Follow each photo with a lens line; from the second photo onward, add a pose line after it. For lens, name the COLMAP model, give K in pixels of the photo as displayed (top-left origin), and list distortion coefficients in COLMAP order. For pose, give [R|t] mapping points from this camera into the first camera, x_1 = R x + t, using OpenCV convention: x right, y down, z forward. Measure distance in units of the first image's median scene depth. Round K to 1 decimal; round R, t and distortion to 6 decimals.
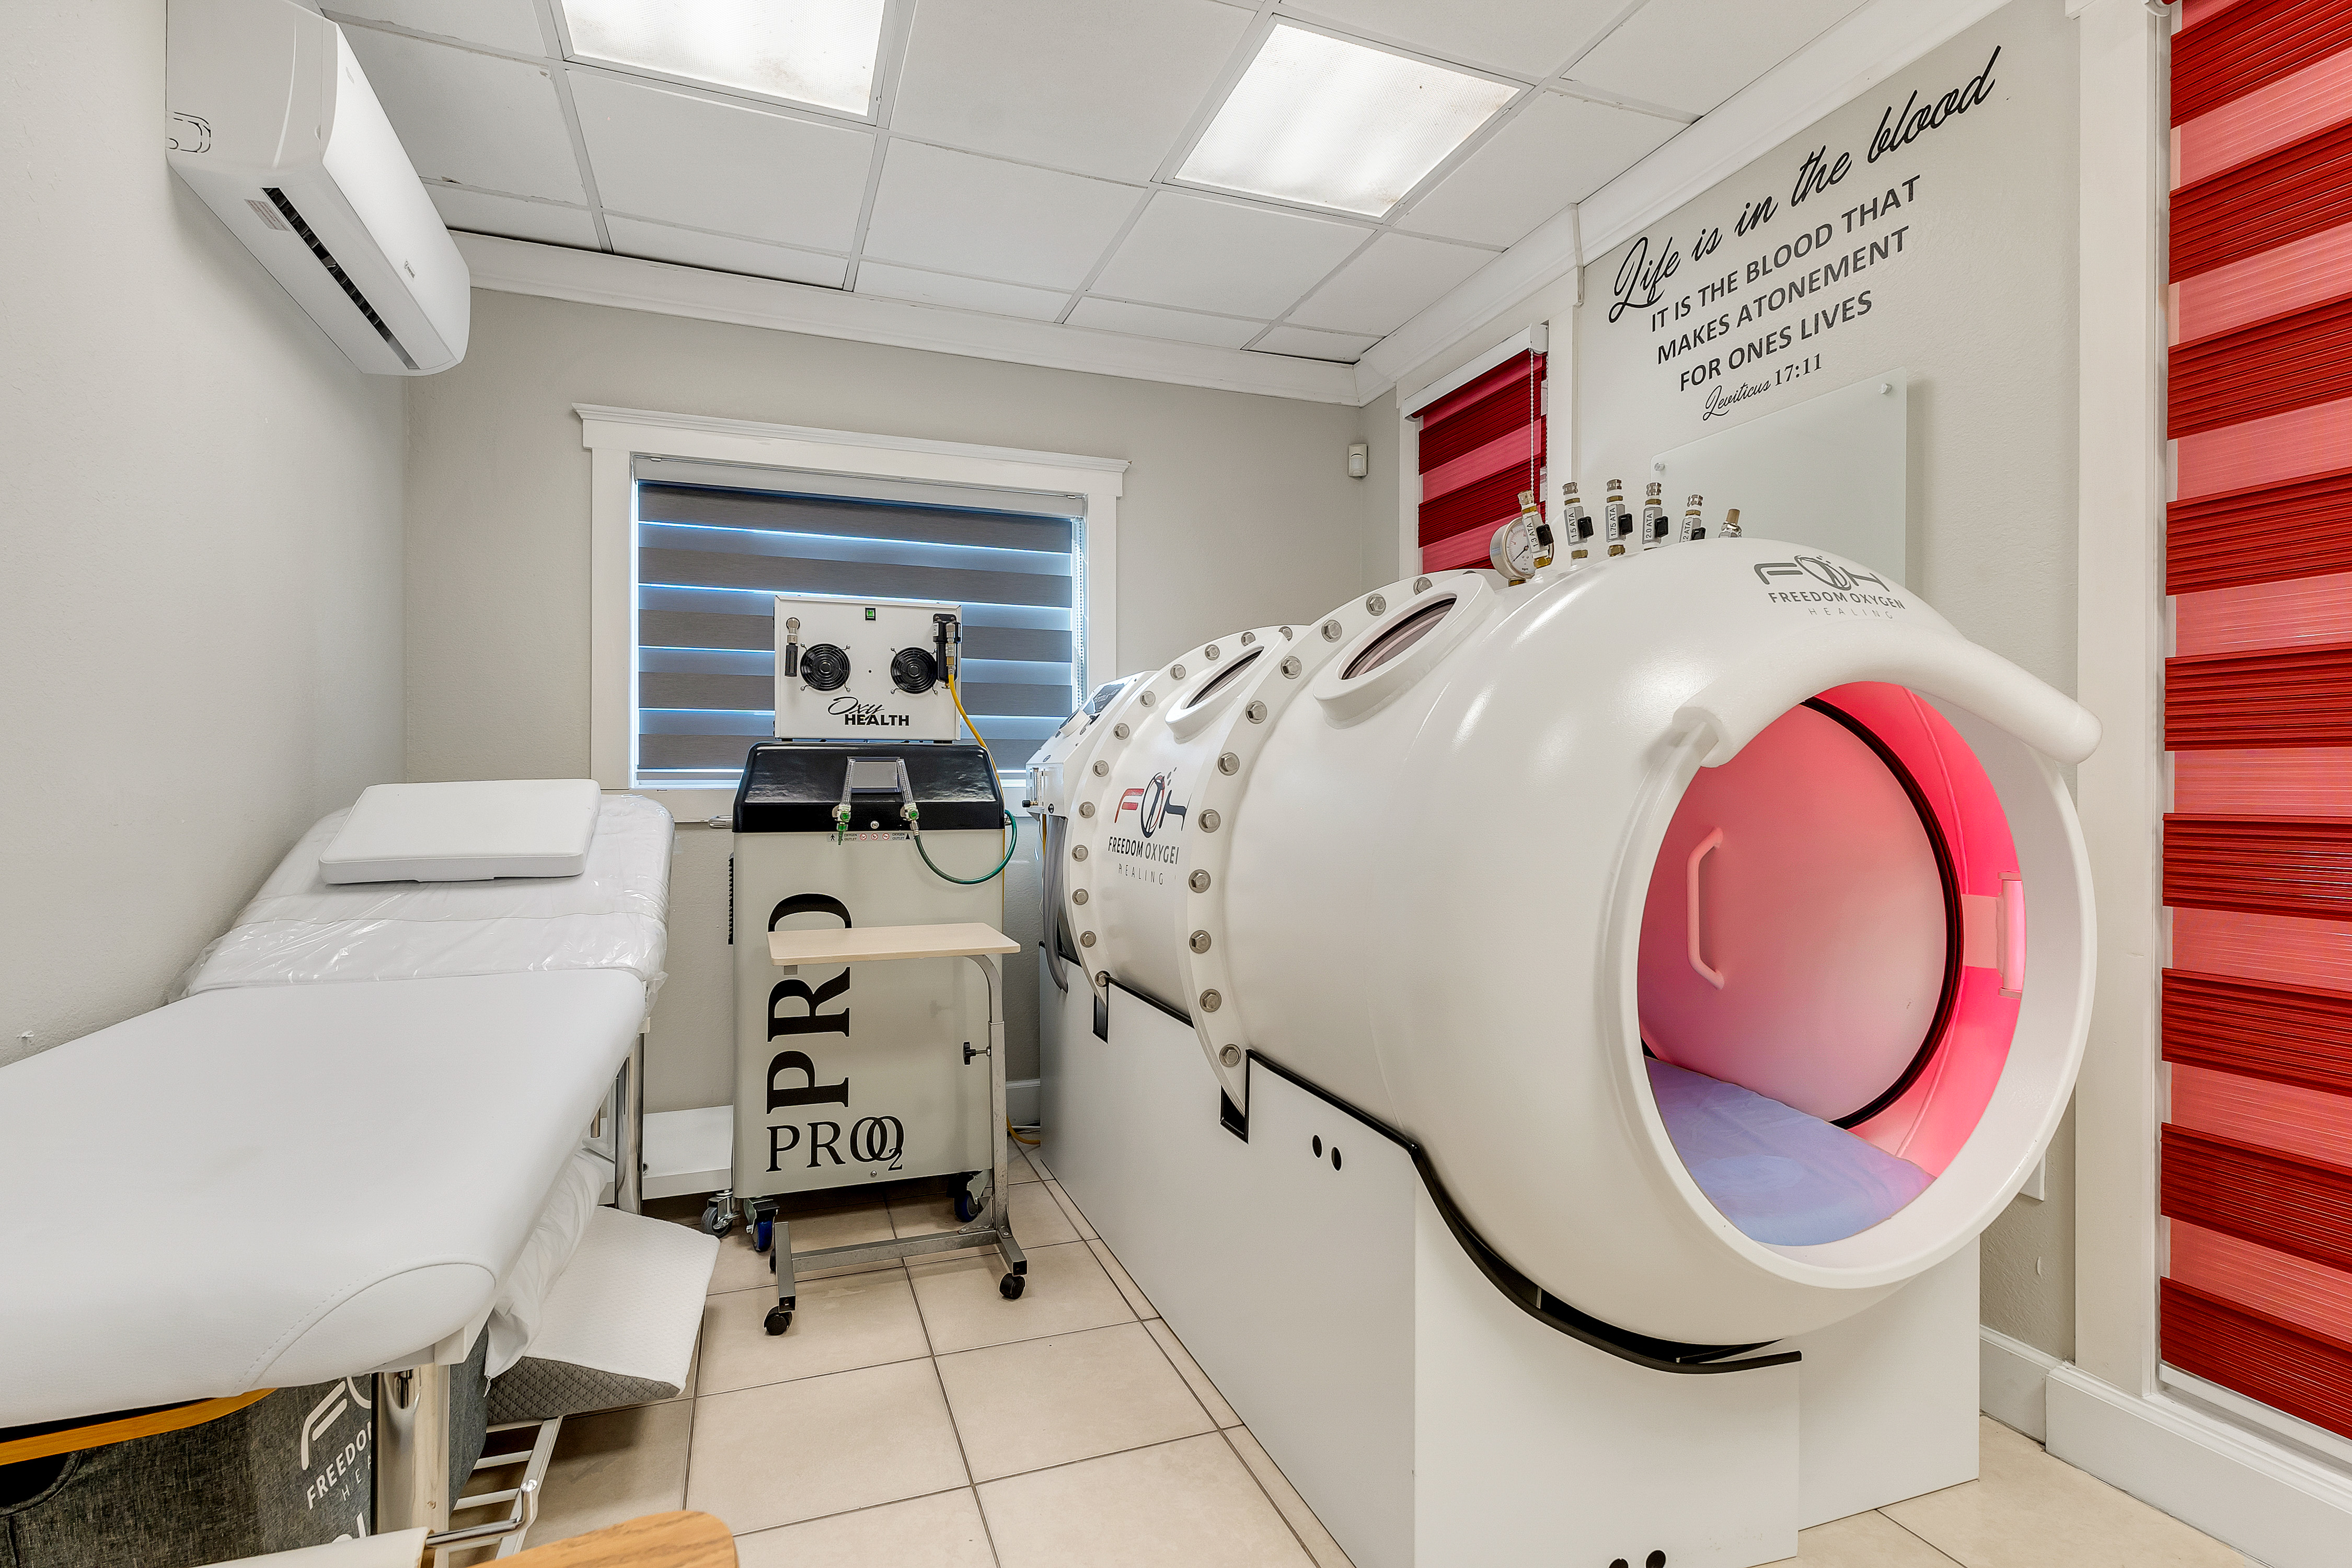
lens RADIAL K [[1102.1, 0, 1167.1], [0, 1102.1, 785.4], [0, 0, 1]] dist [-0.014231, 0.000868]
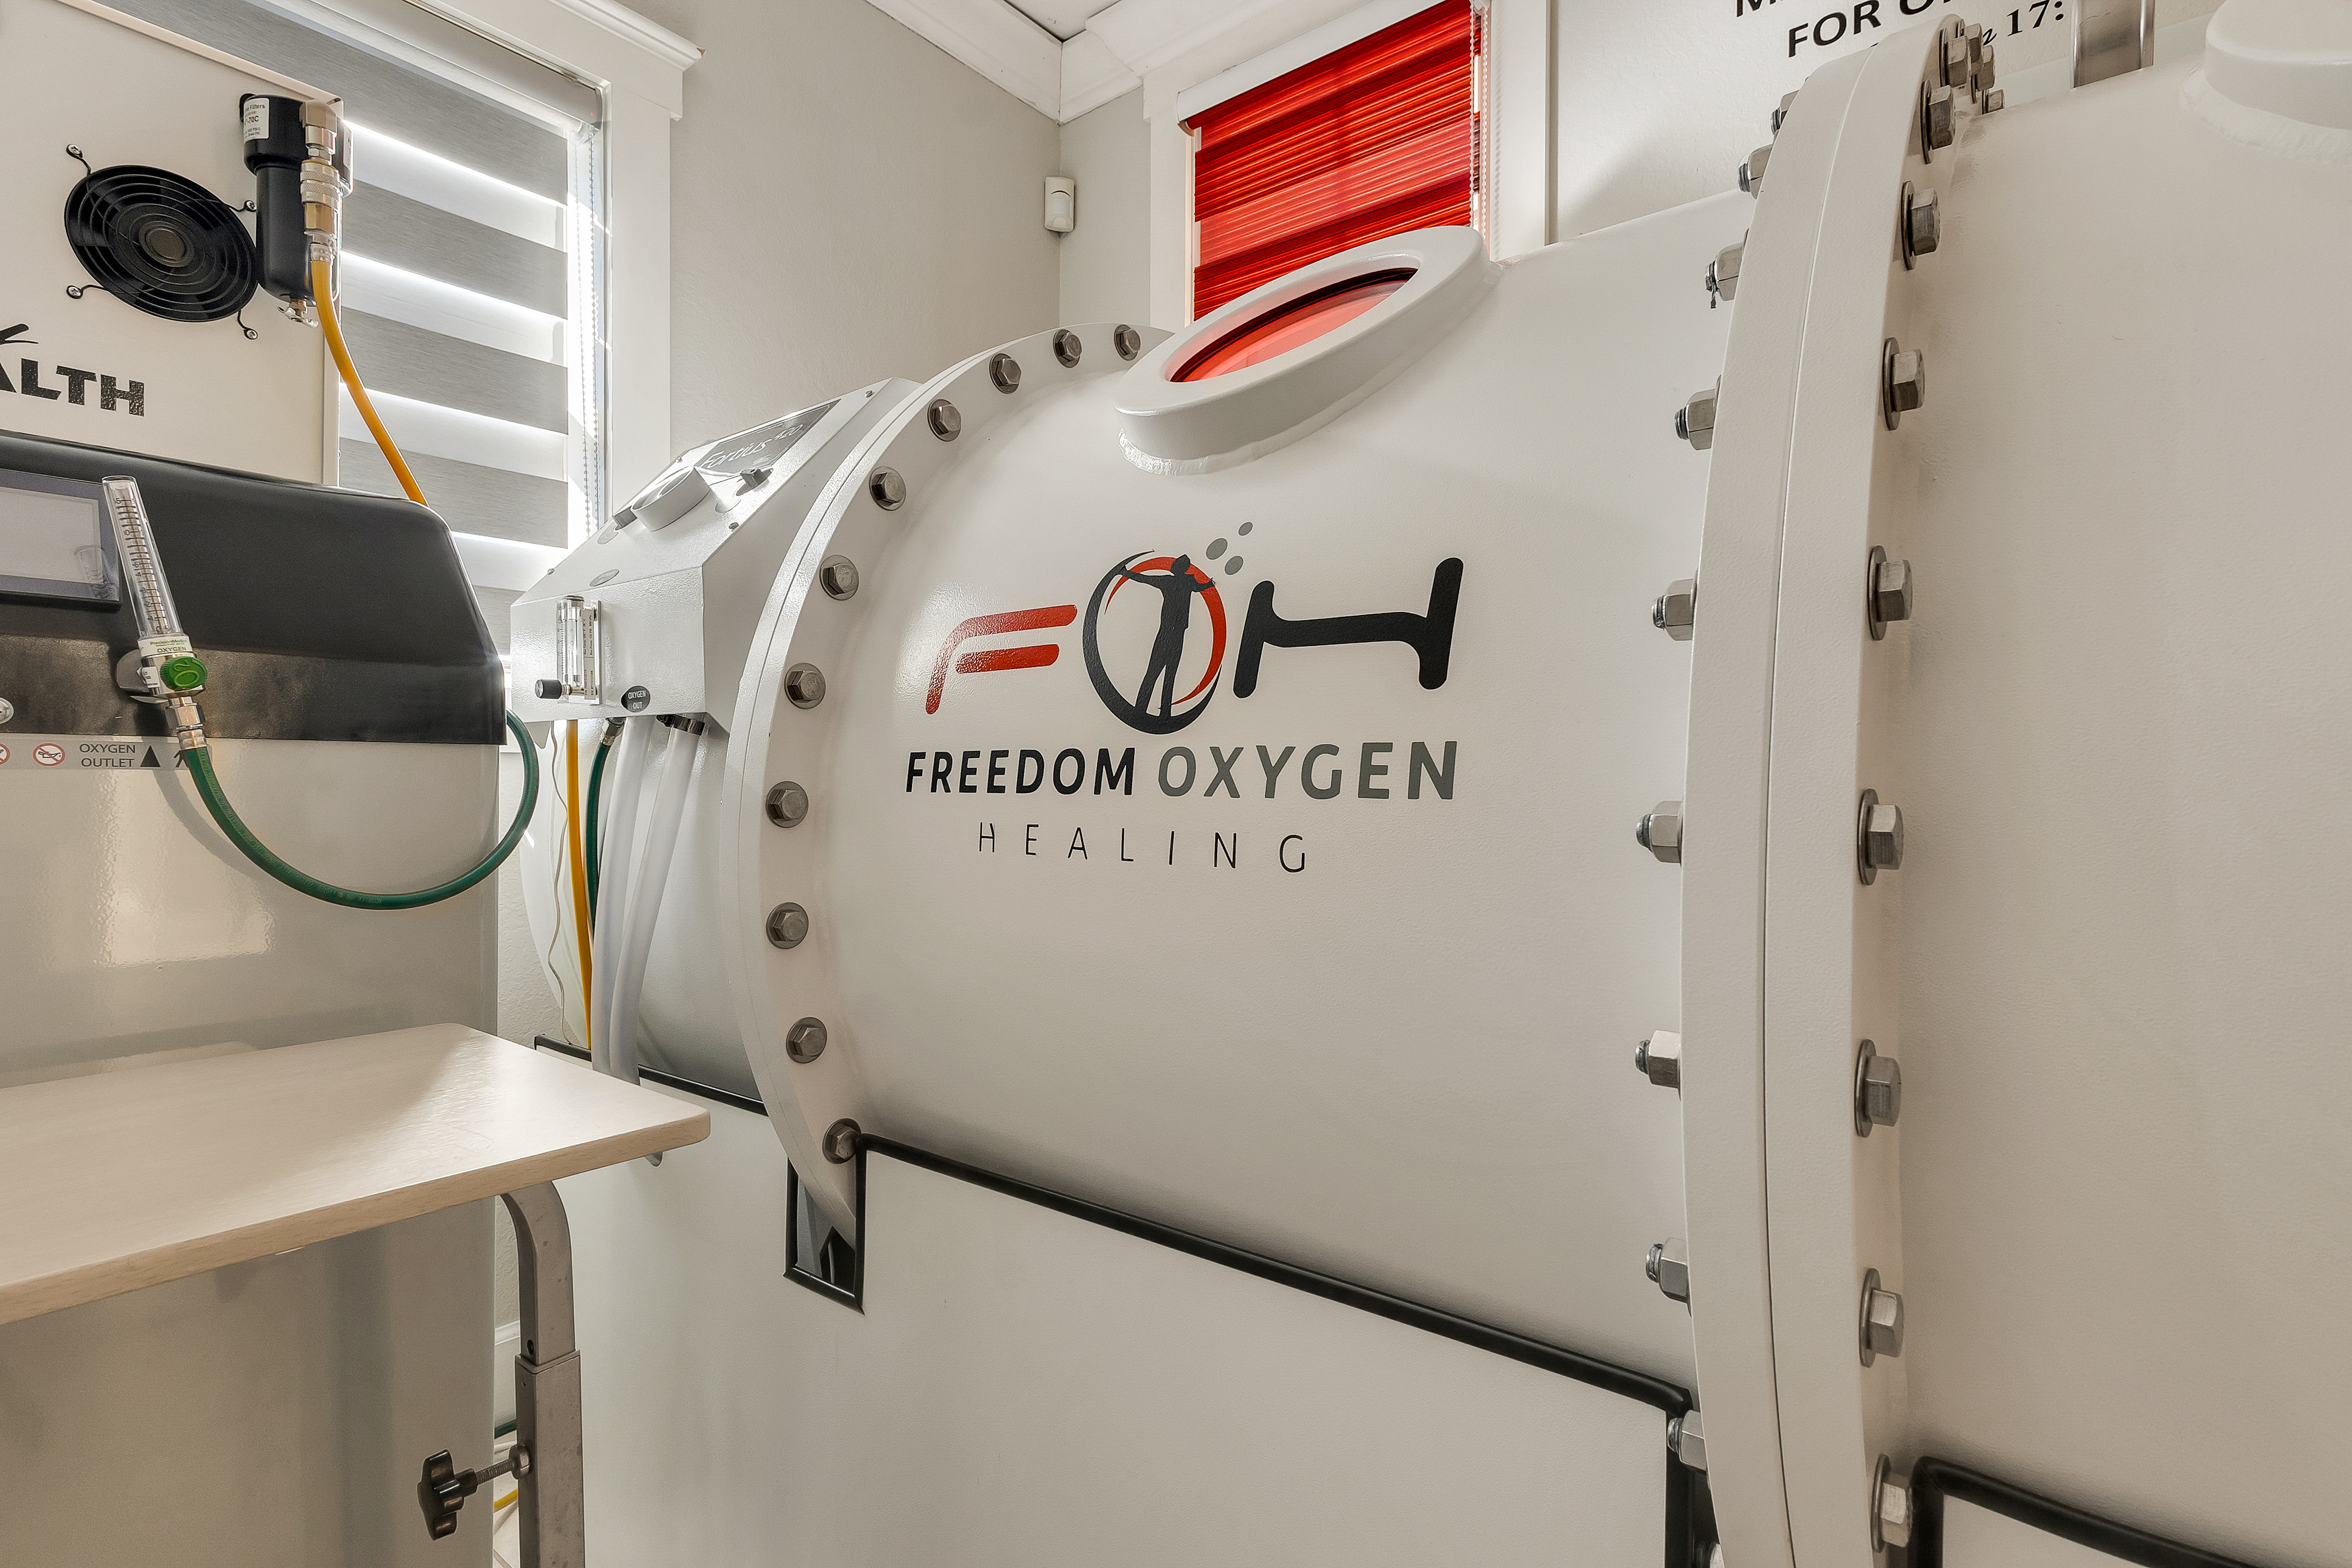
lens RADIAL K [[1102.1, 0, 1184.9], [0, 1102.1, 784.5], [0, 0, 1]] dist [-0.014231, 0.000868]
pose [[0.850418, -0.008500, 0.526039, -0.146408], [-0.001131, 0.999838, 0.017985, 0.044725], [-0.526106, -0.015890, 0.850271, 0.579444]]
